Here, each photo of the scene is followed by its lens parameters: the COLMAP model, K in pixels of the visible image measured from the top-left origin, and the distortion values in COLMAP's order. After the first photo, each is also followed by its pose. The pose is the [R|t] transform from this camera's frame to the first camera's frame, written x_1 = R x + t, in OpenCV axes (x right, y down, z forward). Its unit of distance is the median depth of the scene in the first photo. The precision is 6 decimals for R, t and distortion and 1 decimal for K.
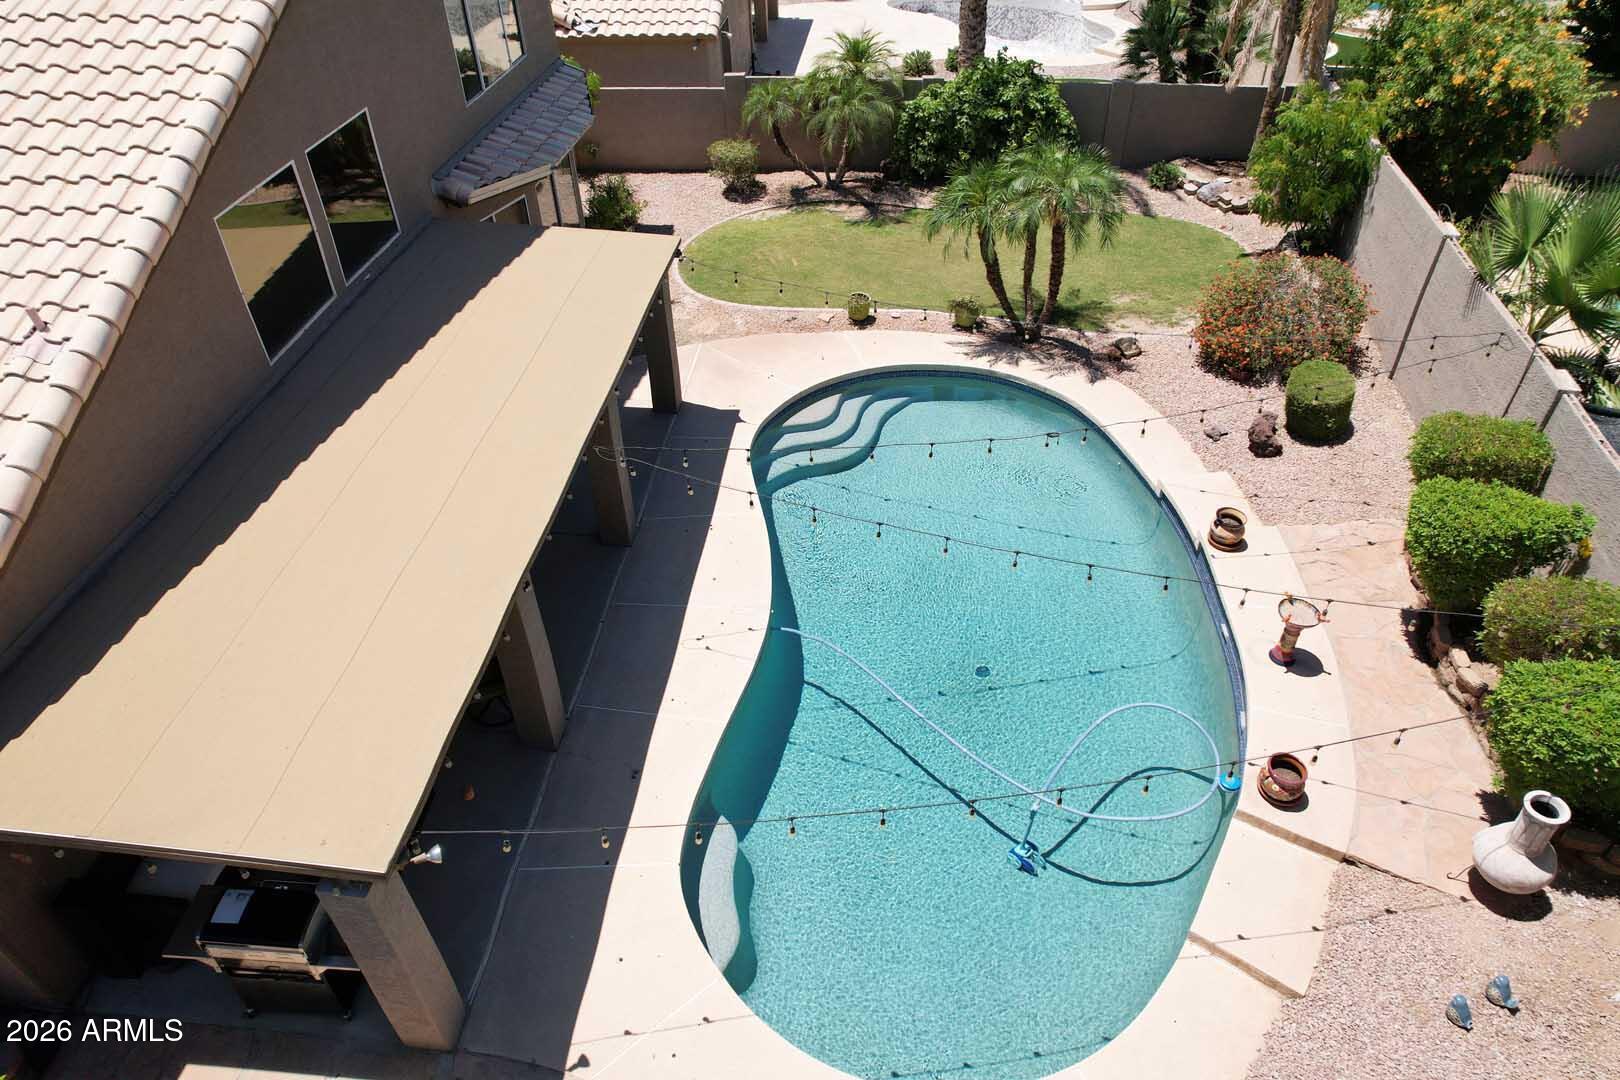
lens RADIAL K [[1038.1, 0, 812.6], [0, 1038.1, 541.0], [0, 0, 1]] dist [-0.080825, 0.073527]
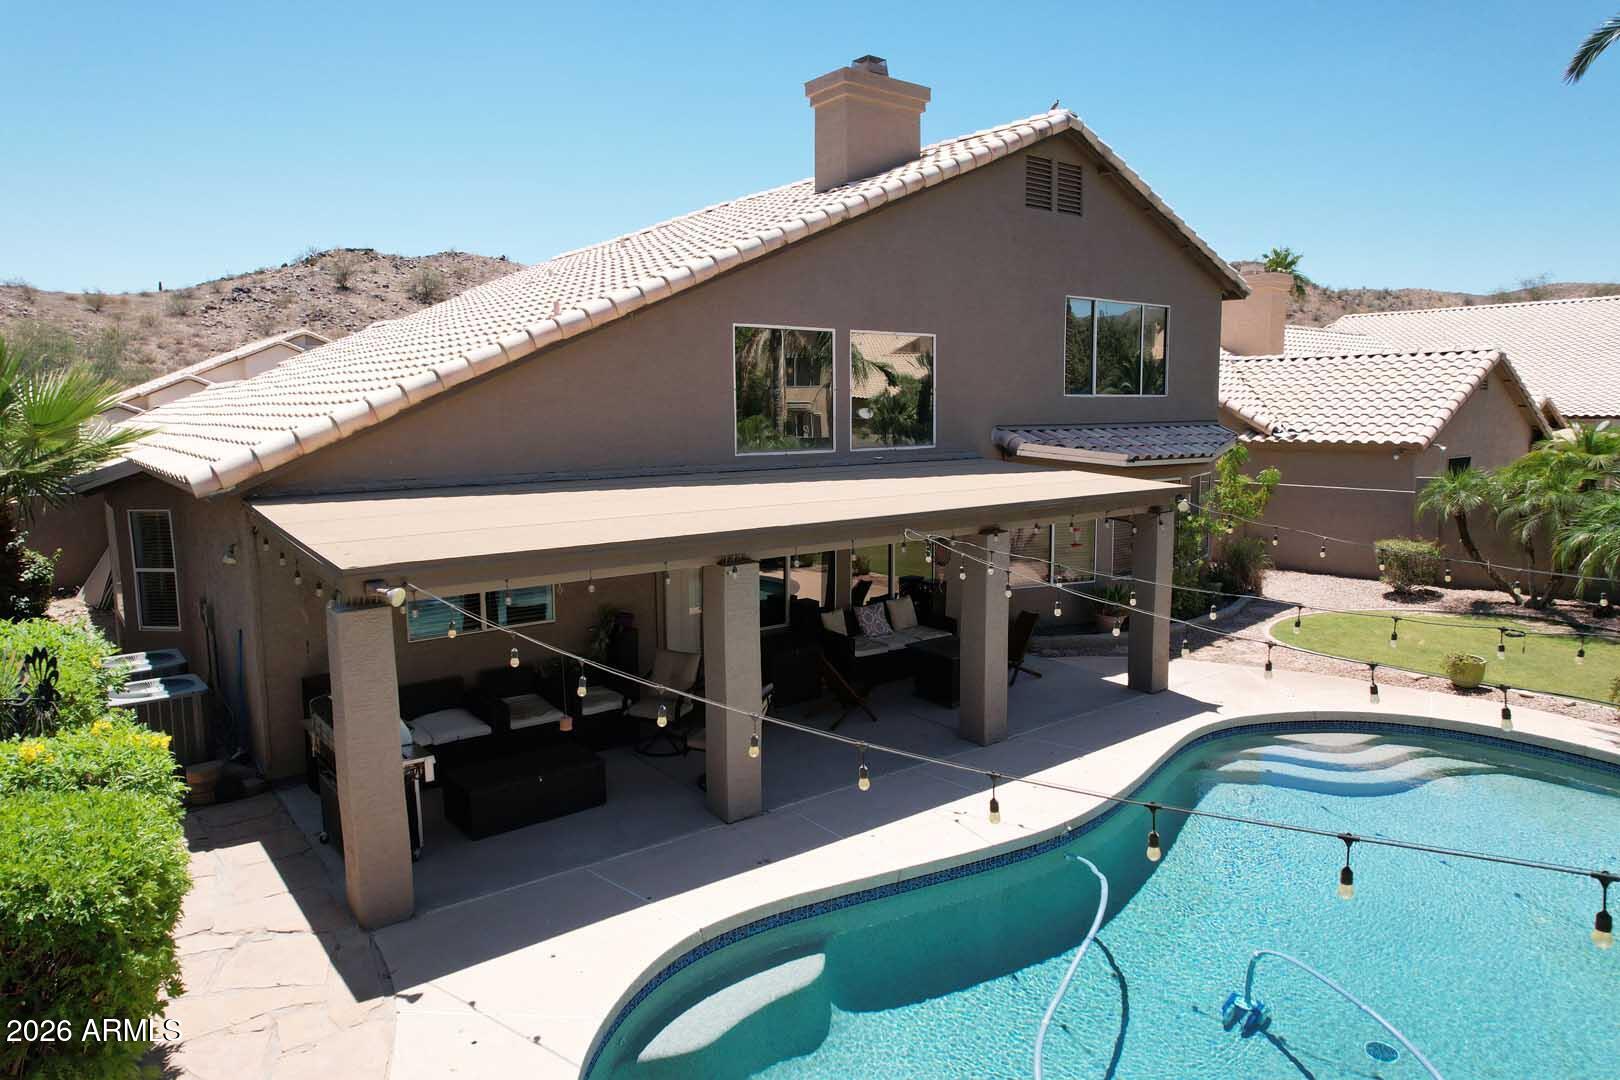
lens RADIAL K [[1038.1, 0, 812.6], [0, 1038.1, 541.0], [0, 0, 1]] dist [-0.080825, 0.073527]
pose [[0.688427, 0.103361, -0.717903, 0.251175], [-0.462891, 0.824623, -0.325160, 0.163435], [0.558390, 0.556160, 0.615538, 0.241627]]
